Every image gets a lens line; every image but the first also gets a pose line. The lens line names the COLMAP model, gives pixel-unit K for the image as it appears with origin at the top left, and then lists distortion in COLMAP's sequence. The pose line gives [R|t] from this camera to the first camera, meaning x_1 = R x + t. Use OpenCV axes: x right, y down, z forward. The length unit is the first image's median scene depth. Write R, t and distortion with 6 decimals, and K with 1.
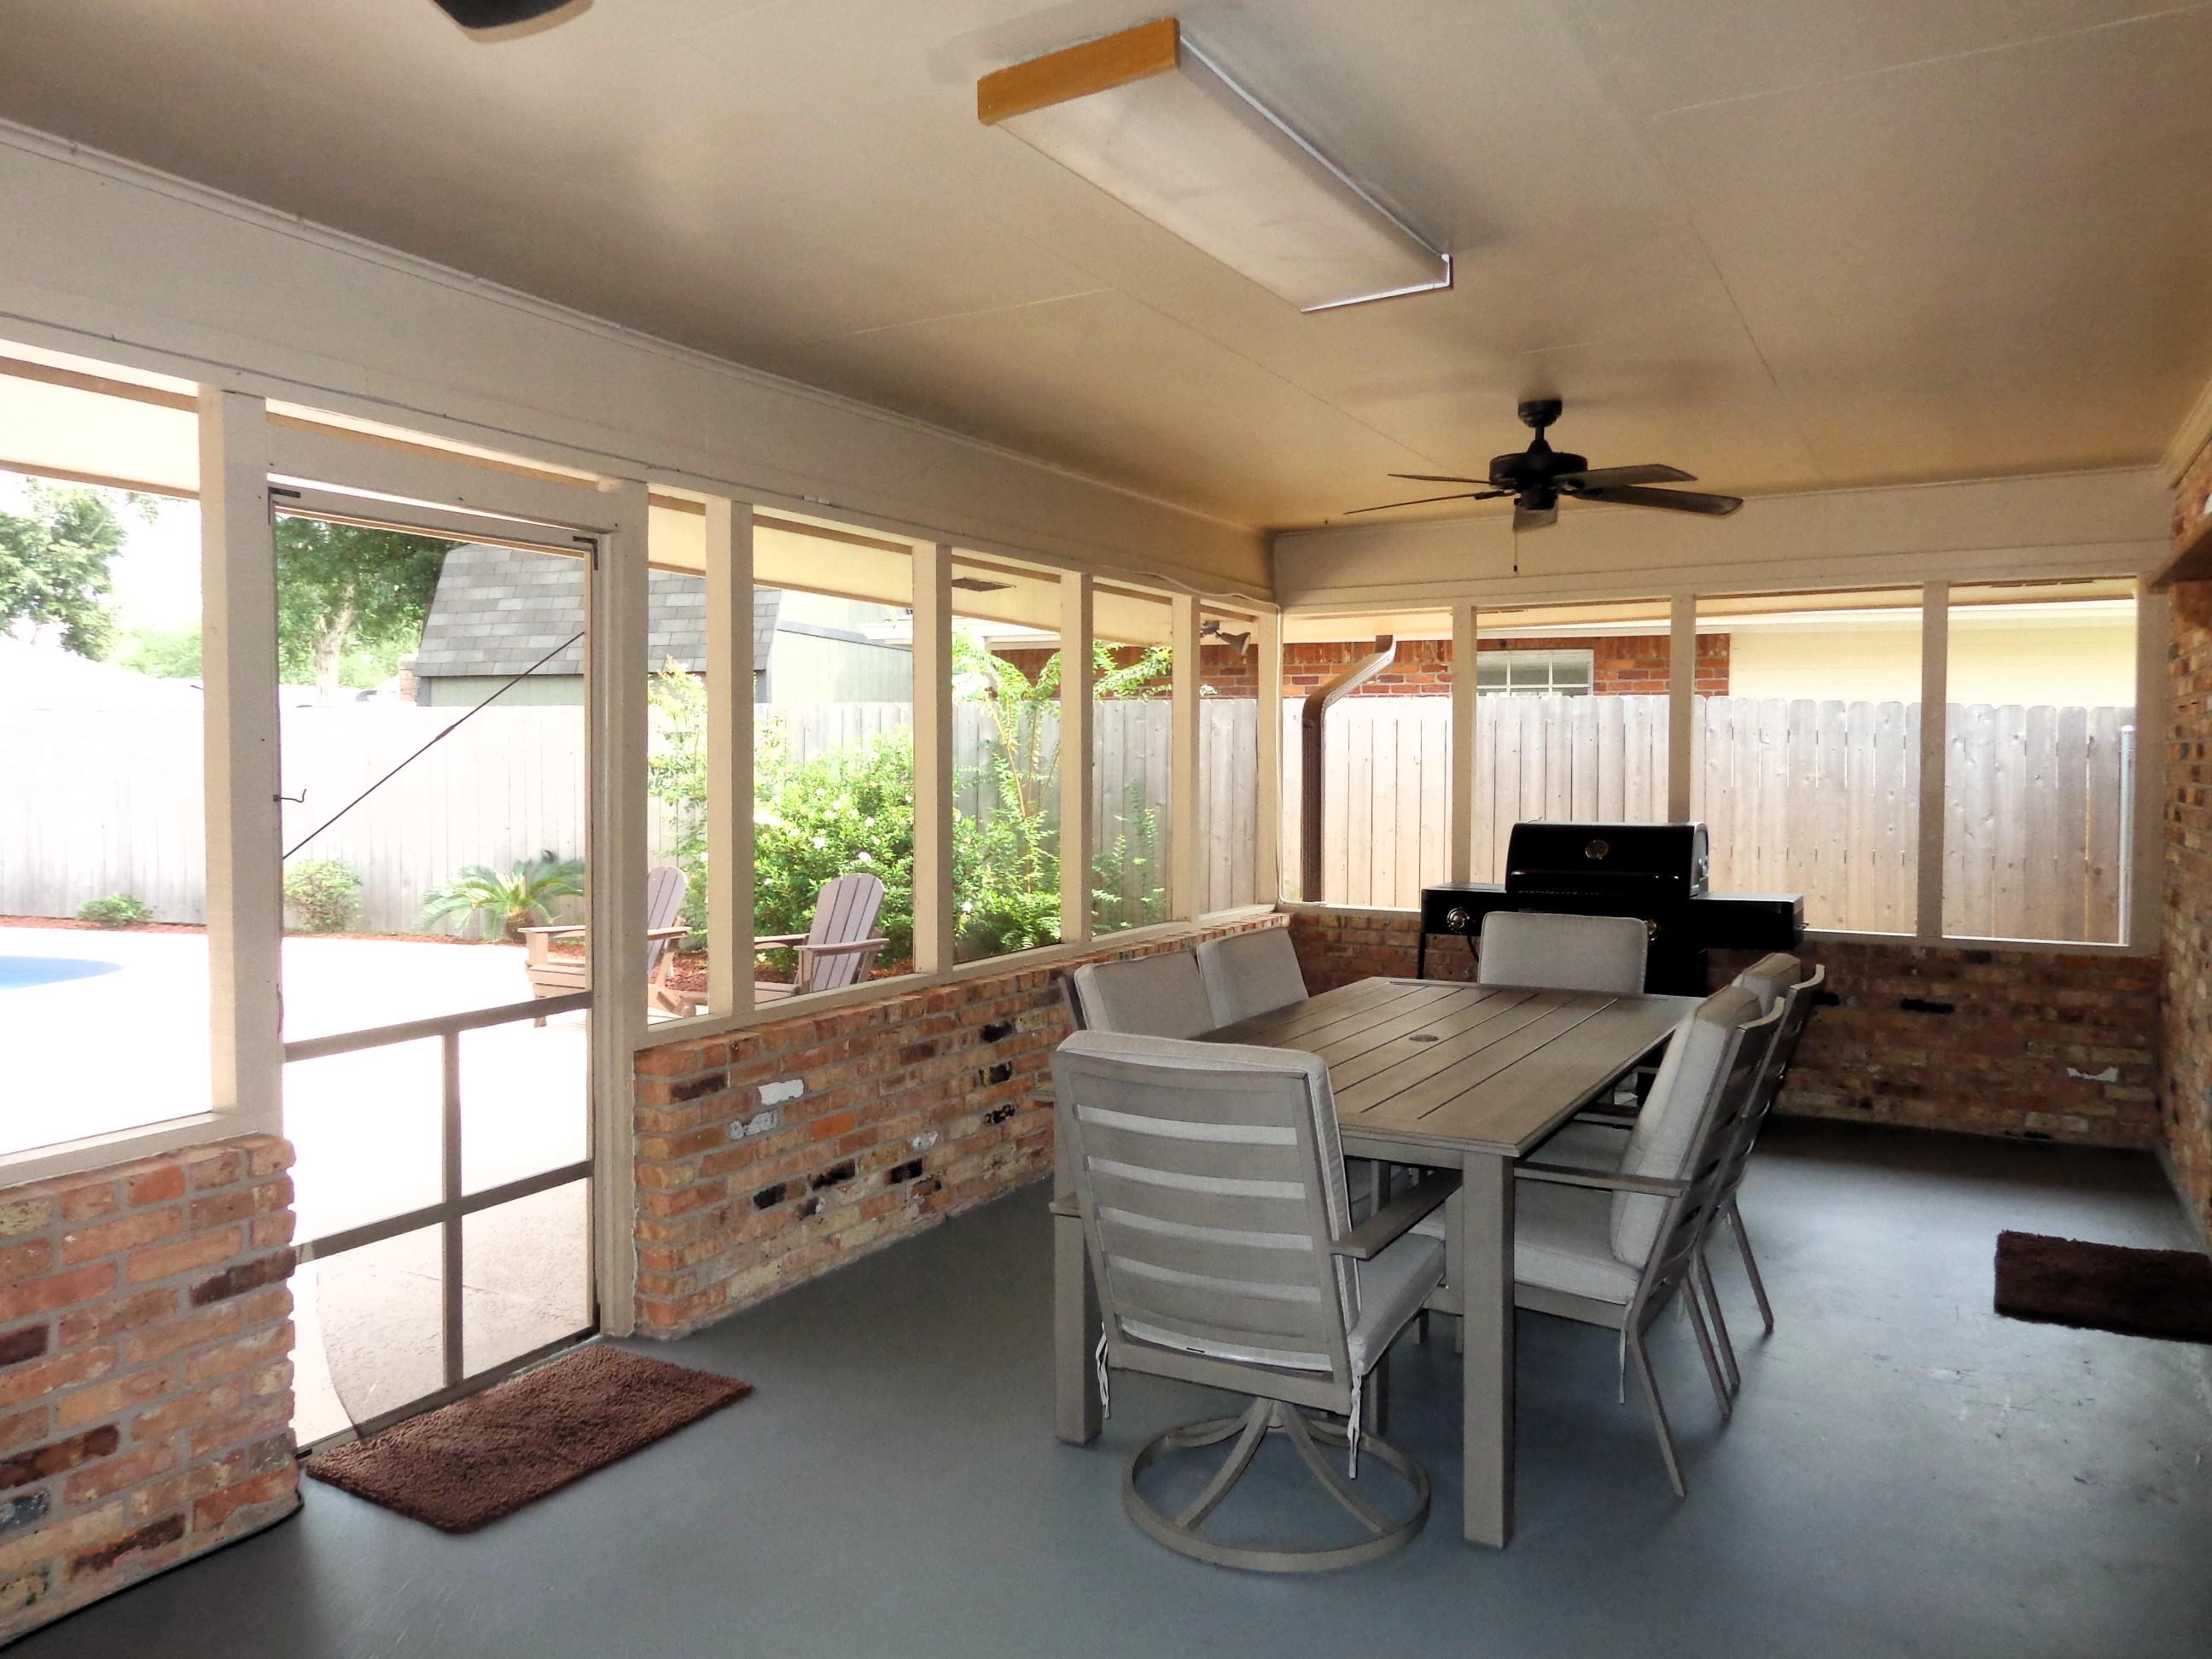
lens RADIAL K [[1556.0, 0, 1103.8], [0, 1556.0, 825.7], [0, 0, 1]] dist [-0.006419, 0.018748]
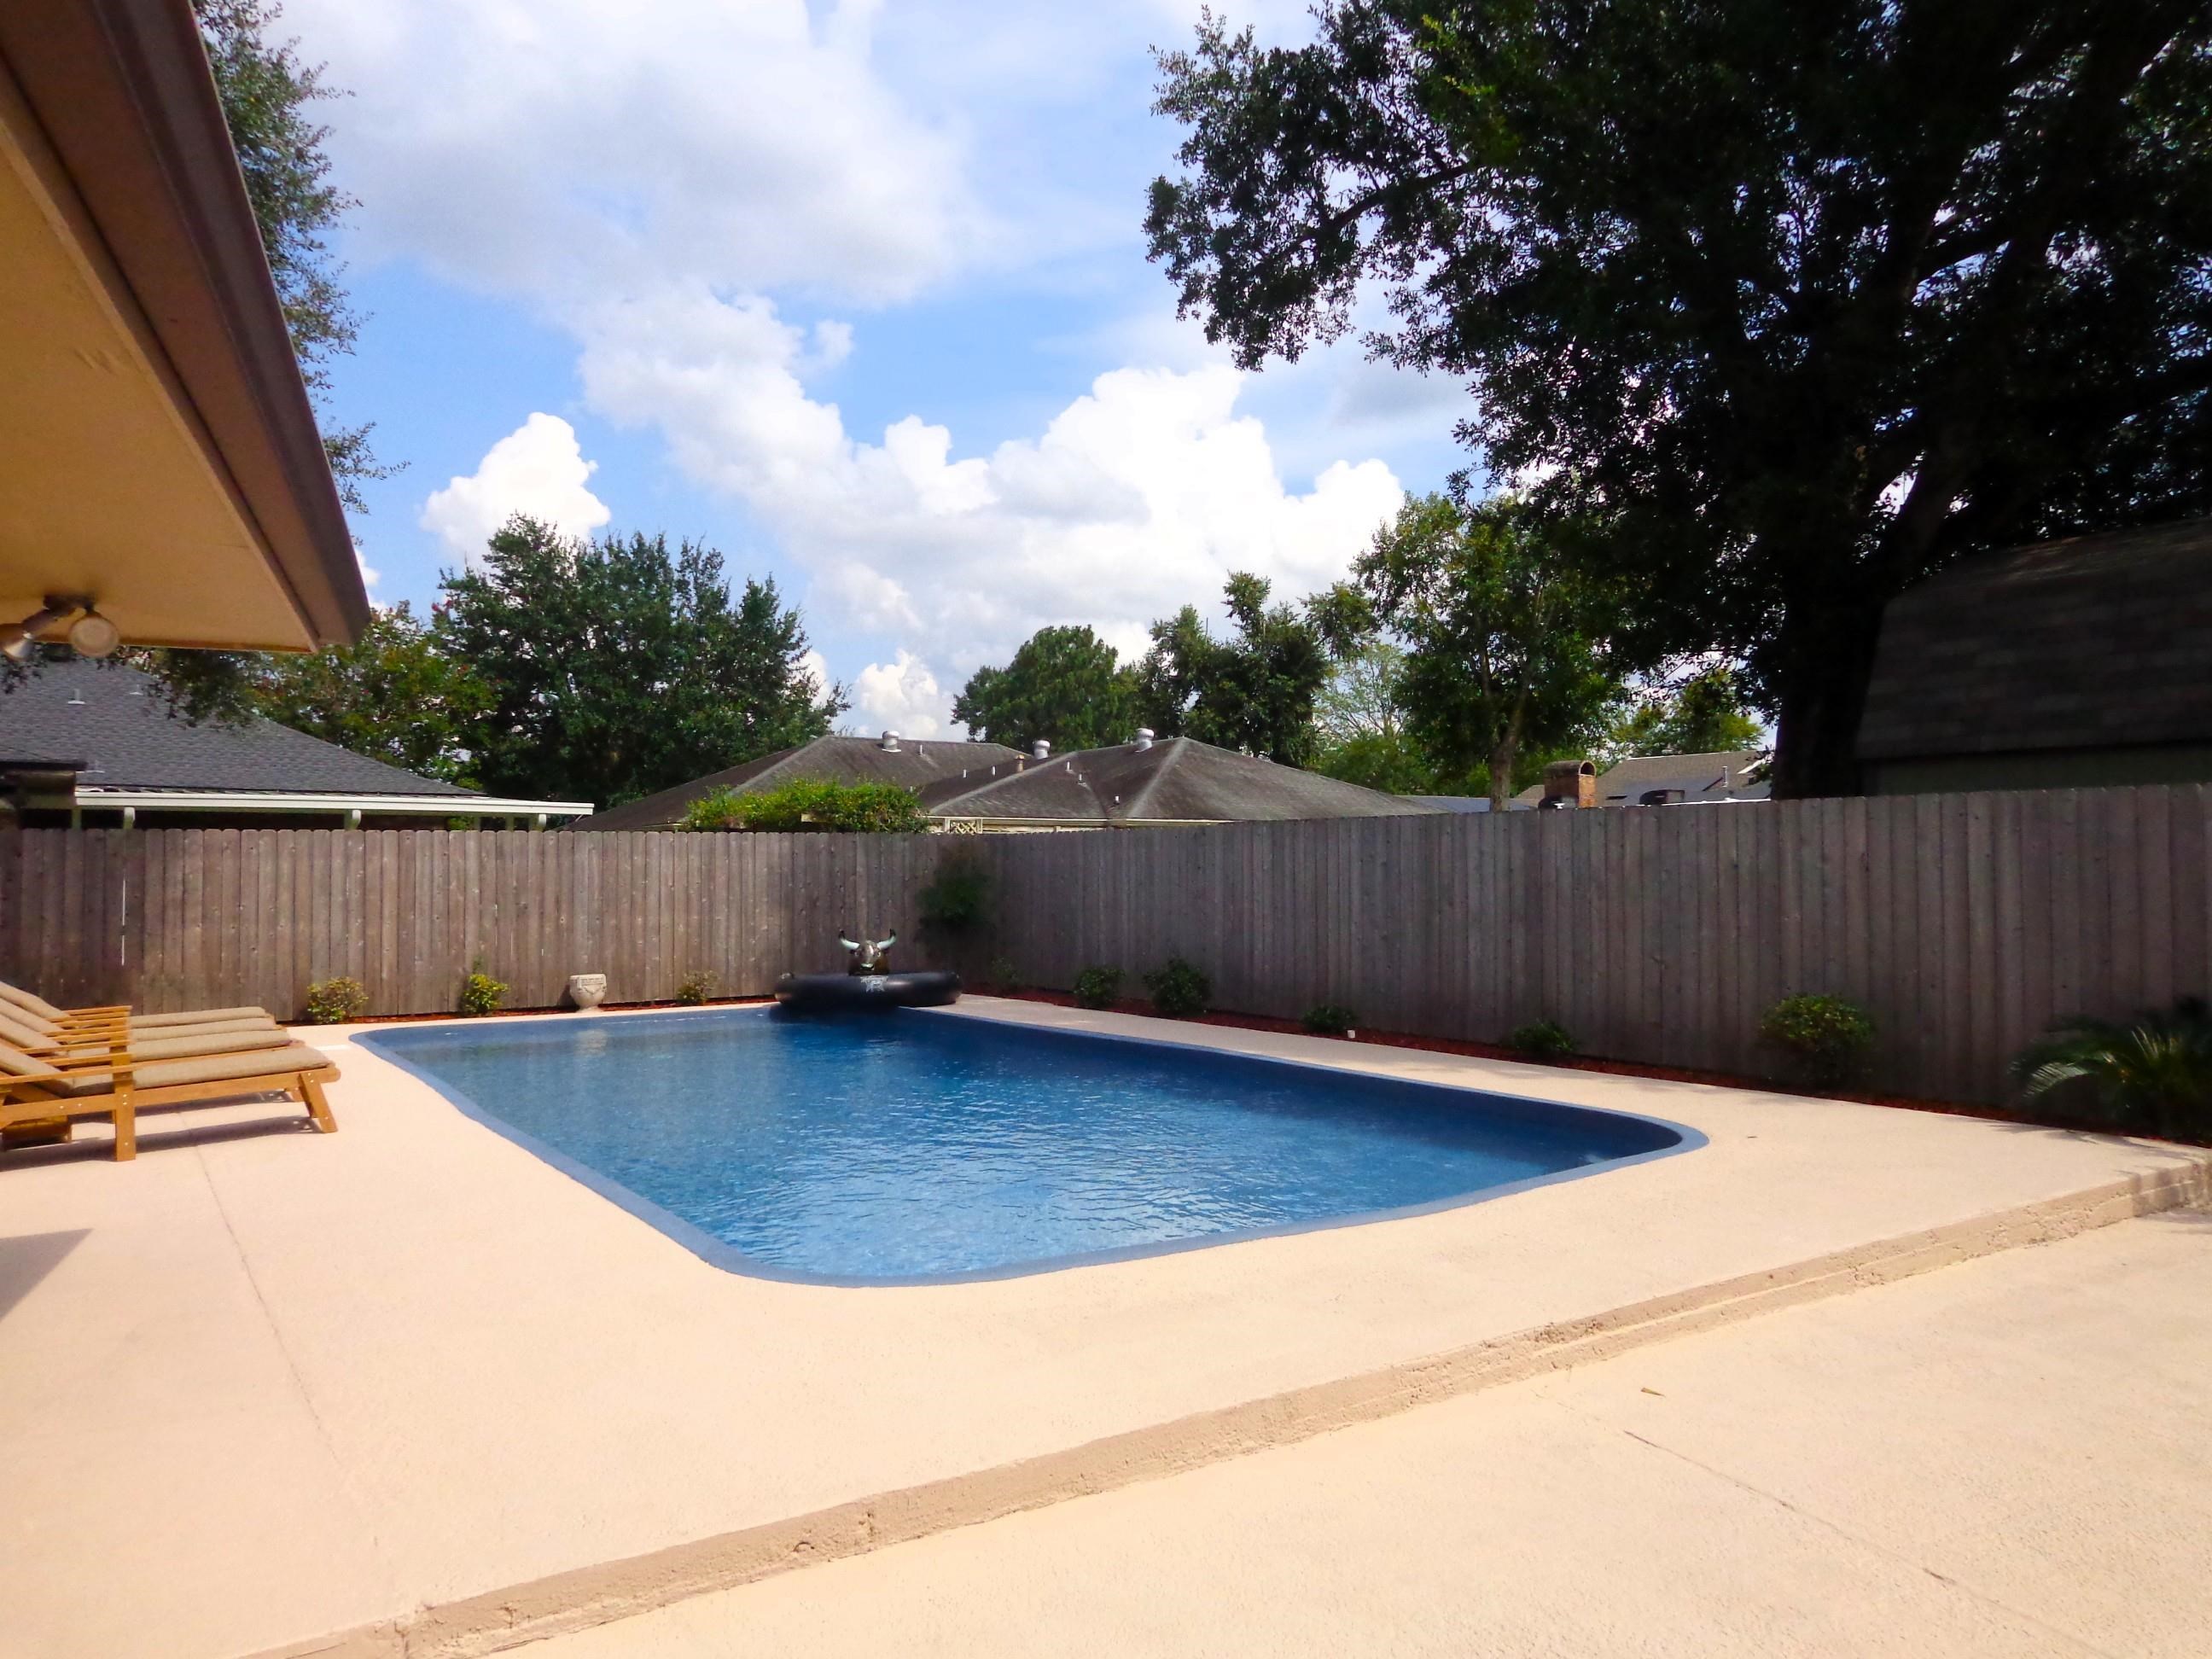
lens RADIAL K [[1556.0, 0, 1099.1], [0, 1556.0, 827.9], [0, 0, 1]] dist [-0.006419, 0.018748]
pose [[0.786459, -0.018519, -0.617365, -0.254697], [-0.023519, 0.997928, -0.059896, -0.004943], [0.617195, 0.061625, 0.784393, 0.142976]]
